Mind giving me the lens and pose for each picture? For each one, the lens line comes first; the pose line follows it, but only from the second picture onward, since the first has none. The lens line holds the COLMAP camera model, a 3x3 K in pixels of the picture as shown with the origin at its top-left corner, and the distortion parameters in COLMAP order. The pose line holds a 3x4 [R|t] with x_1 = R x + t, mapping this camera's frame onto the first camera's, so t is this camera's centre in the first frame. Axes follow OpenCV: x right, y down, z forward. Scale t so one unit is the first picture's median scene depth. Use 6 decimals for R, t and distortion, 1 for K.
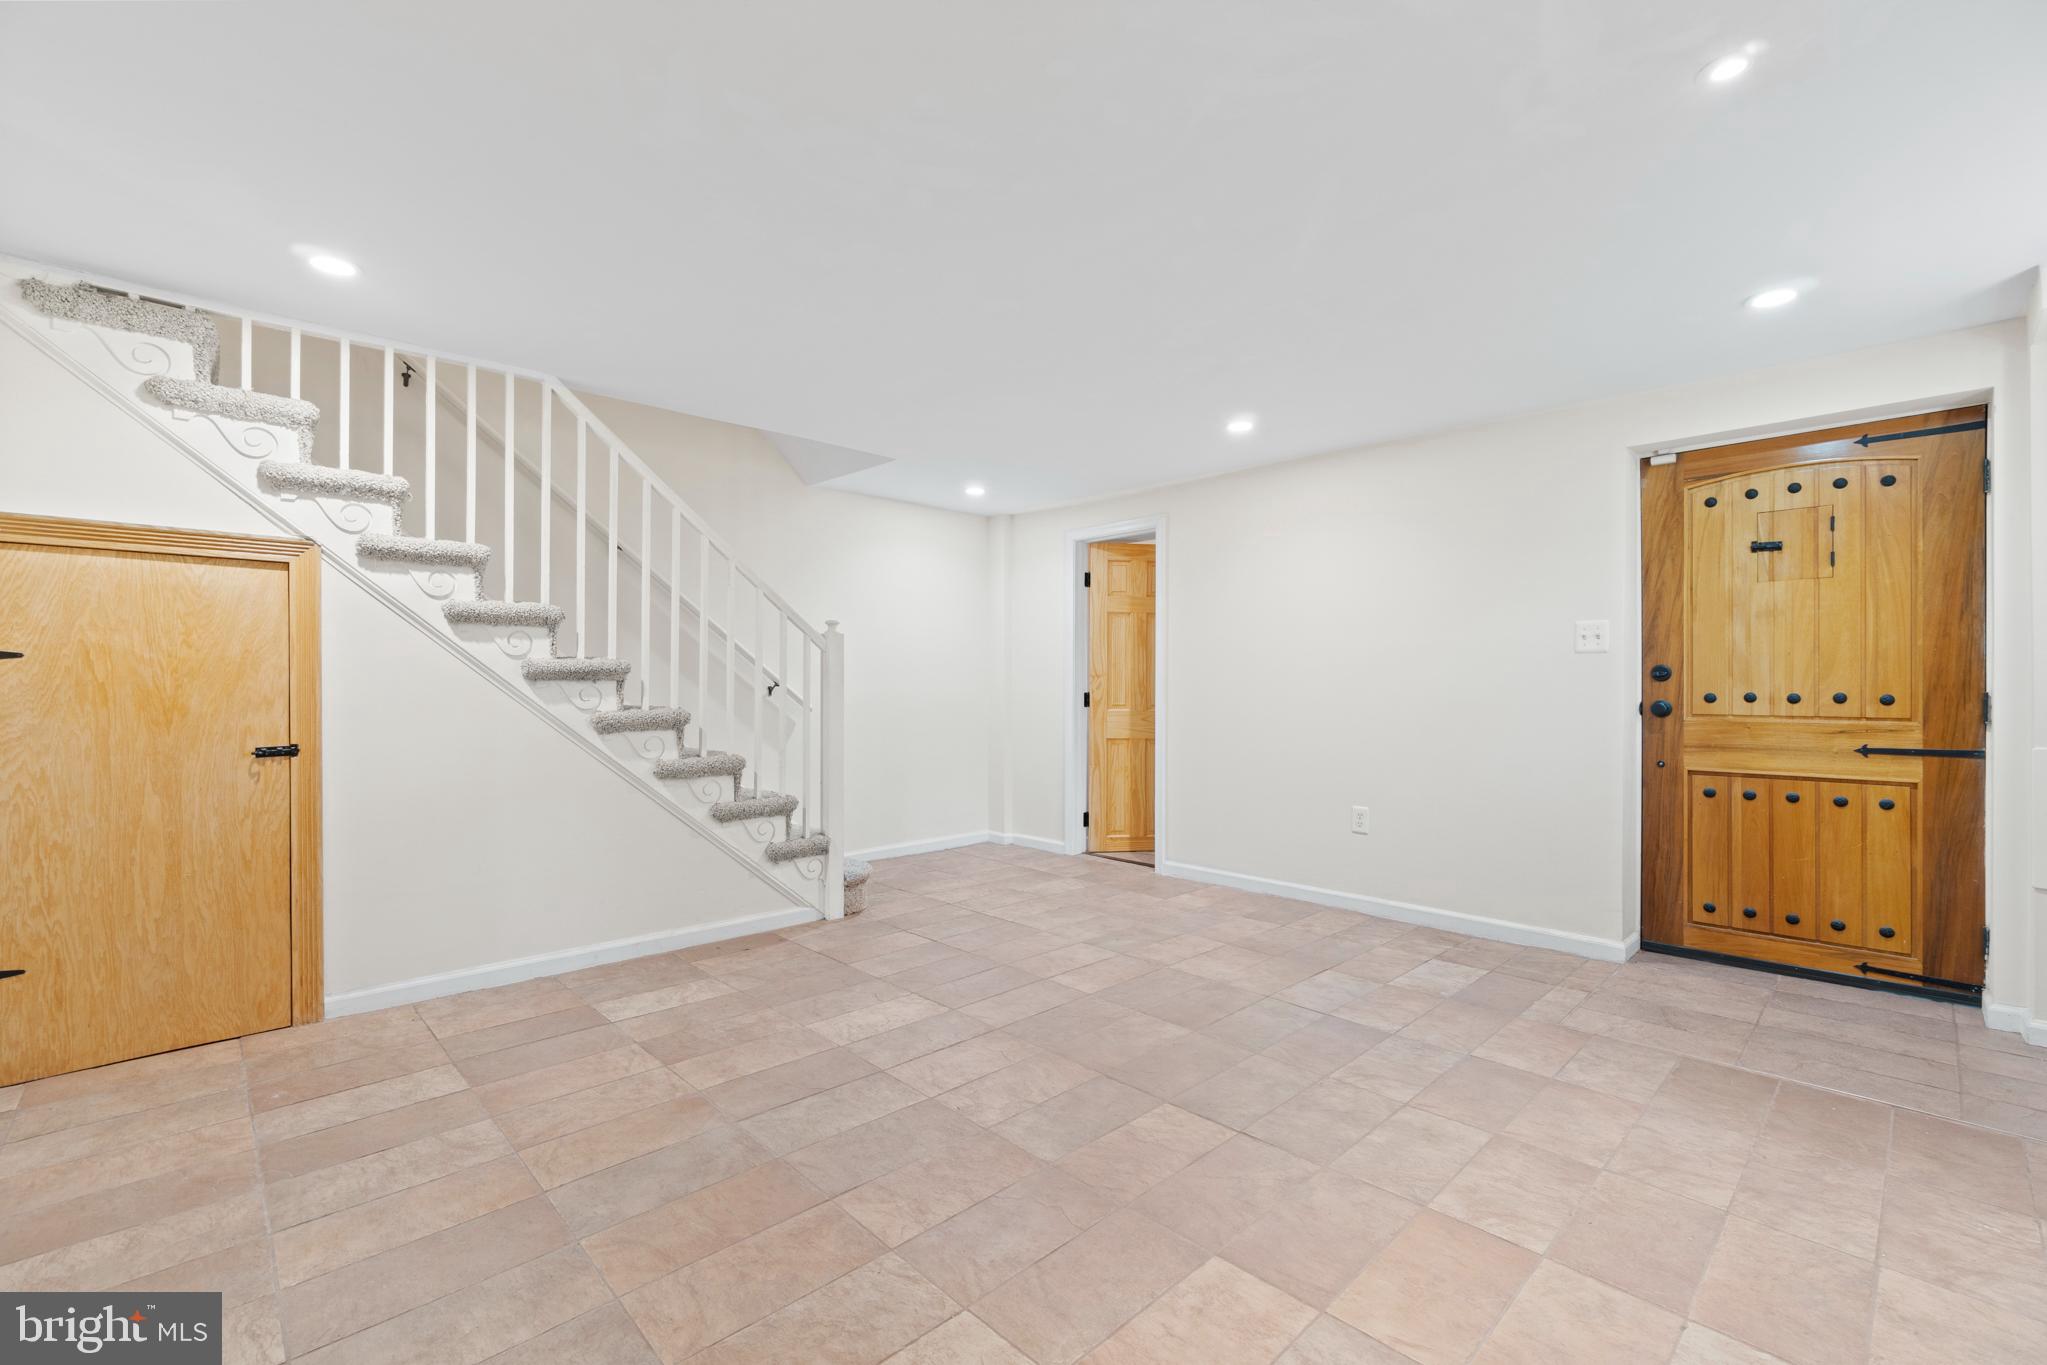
lens RADIAL K [[876.1, 0, 1014.2], [0, 876.1, 685.8], [0, 0, 1]] dist [-0.005284, 0.000970]
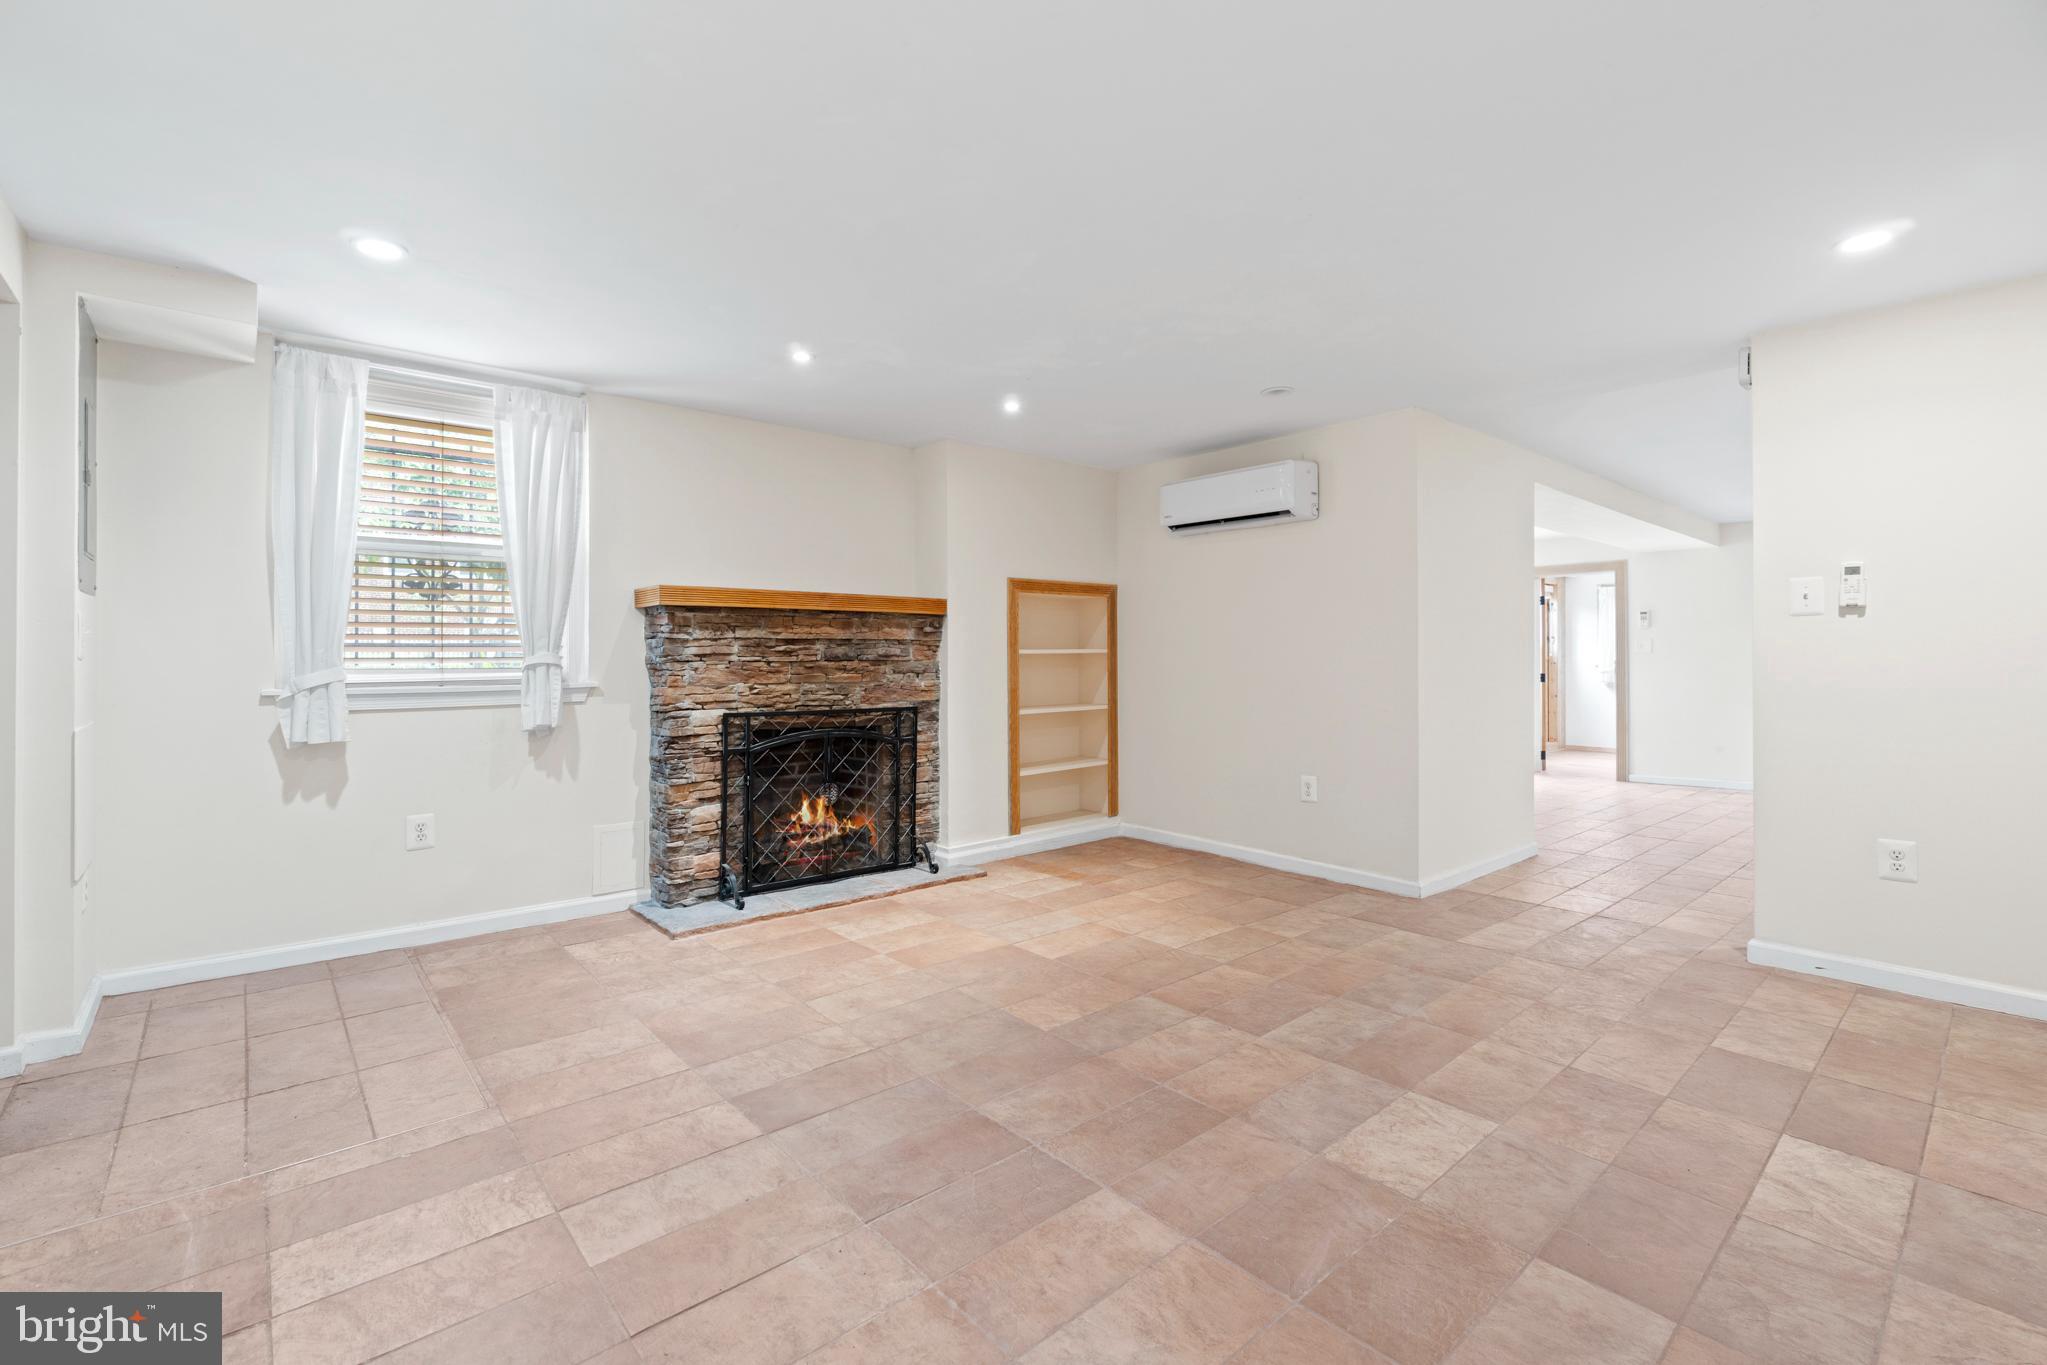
lens RADIAL K [[892.8, 0, 1019.8], [0, 892.8, 644.4], [0, 0, 1]] dist [-0.002517, -0.000153]
pose [[-0.999221, 0.001608, 0.039422, 0.118013], [0.001071, 0.999906, -0.013640, -0.003446], [-0.039440, -0.013587, -0.999130, 1.577209]]
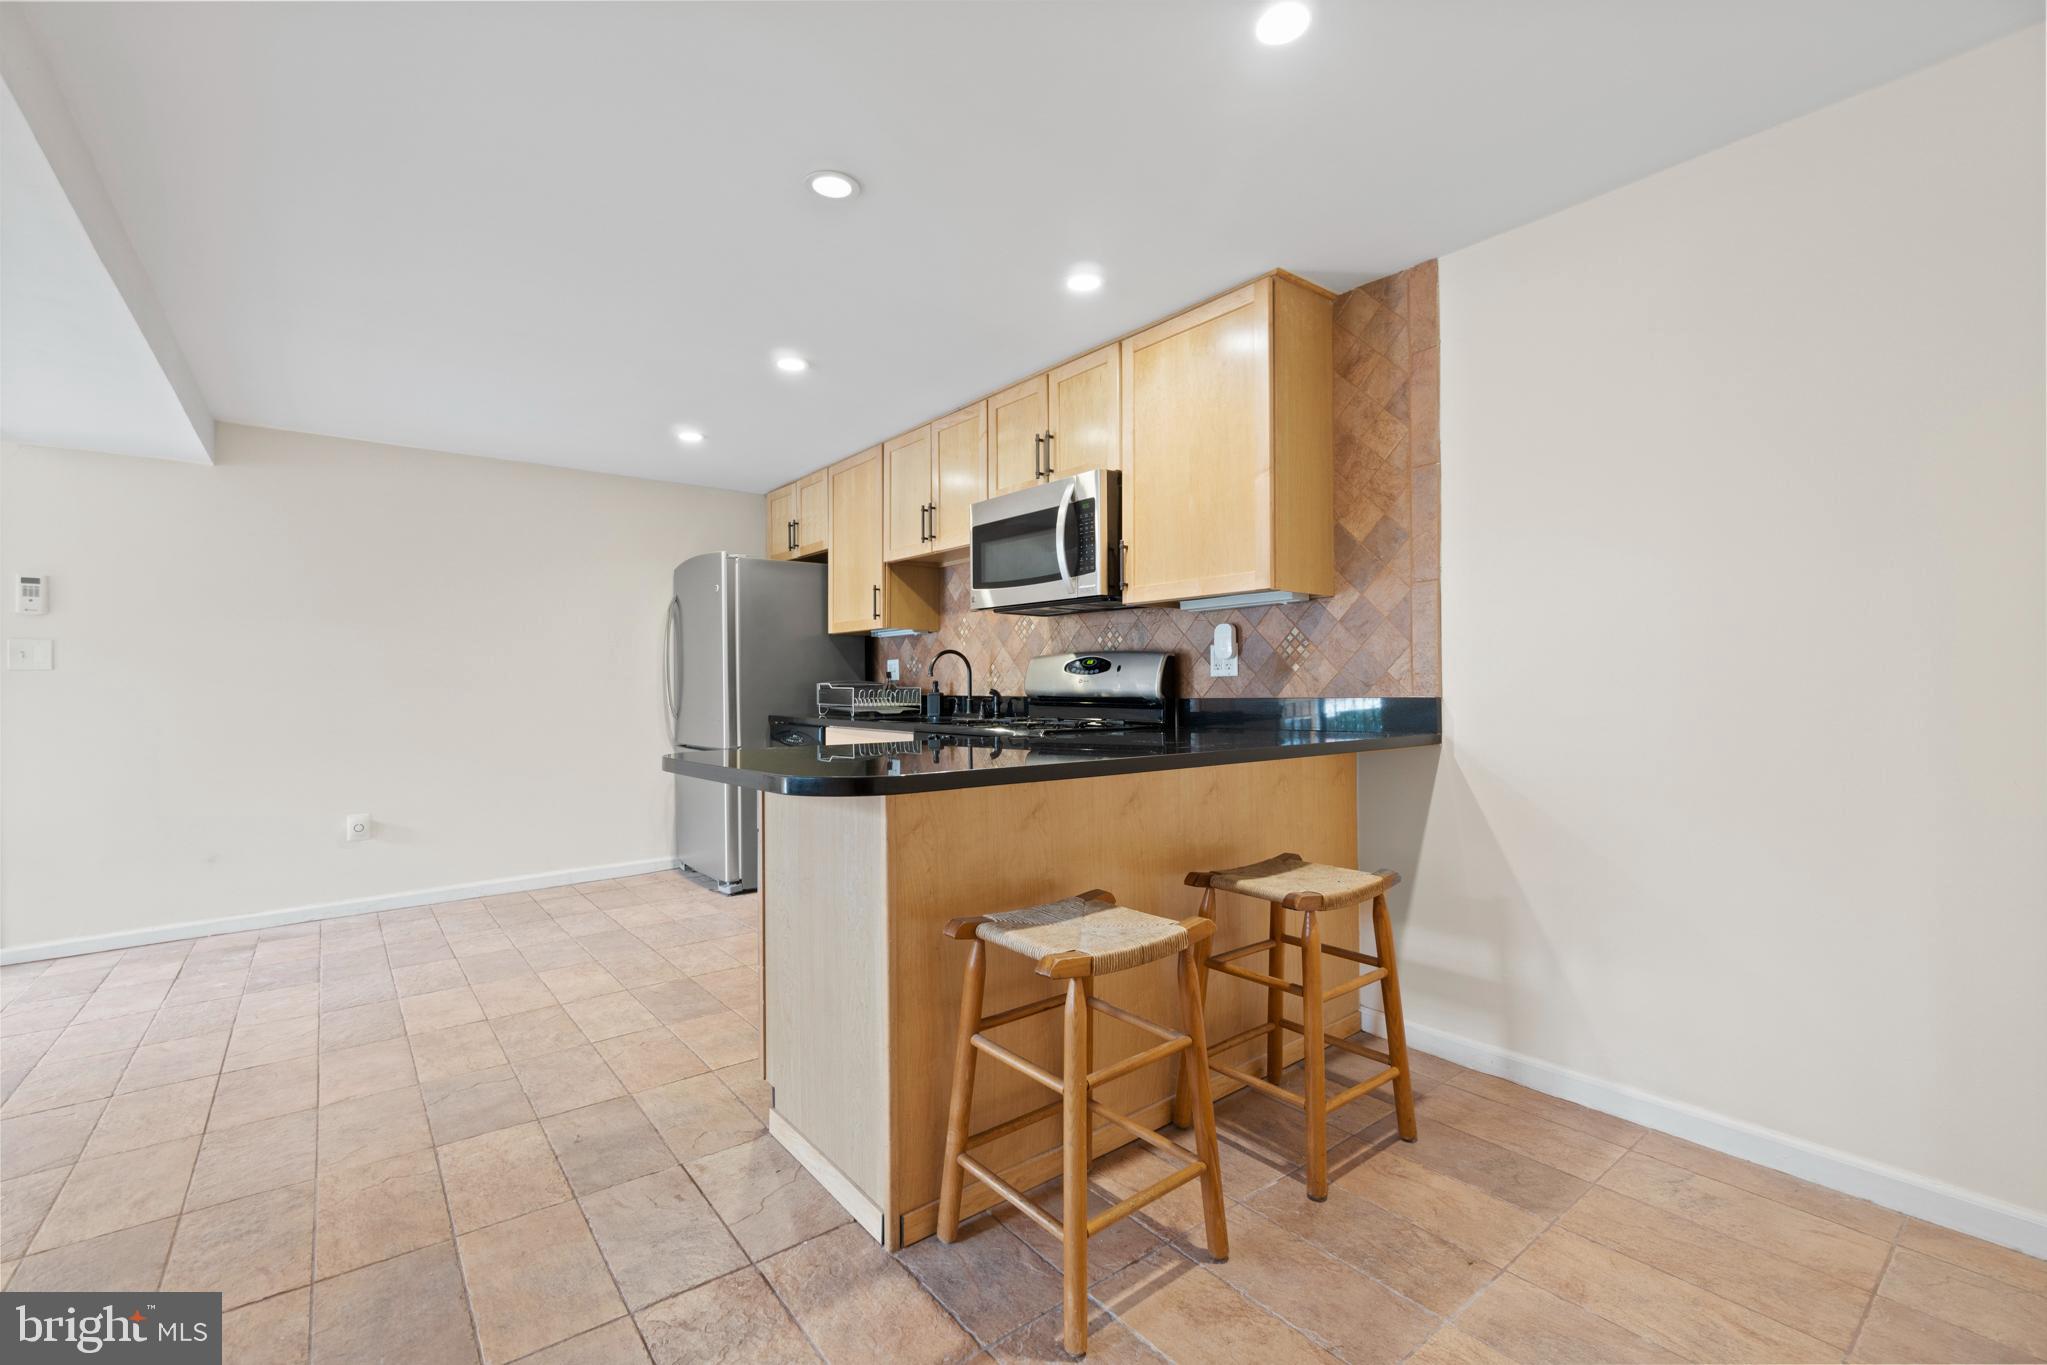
lens RADIAL K [[876.1, 0, 1014.2], [0, 876.1, 685.8], [0, 0, 1]] dist [-0.005284, 0.000970]
pose [[-0.094751, 0.003531, -0.995495, -0.619685], [0.002132, 0.999992, 0.003345, 0.006860], [0.995499, -0.001806, -0.094758, 0.237367]]
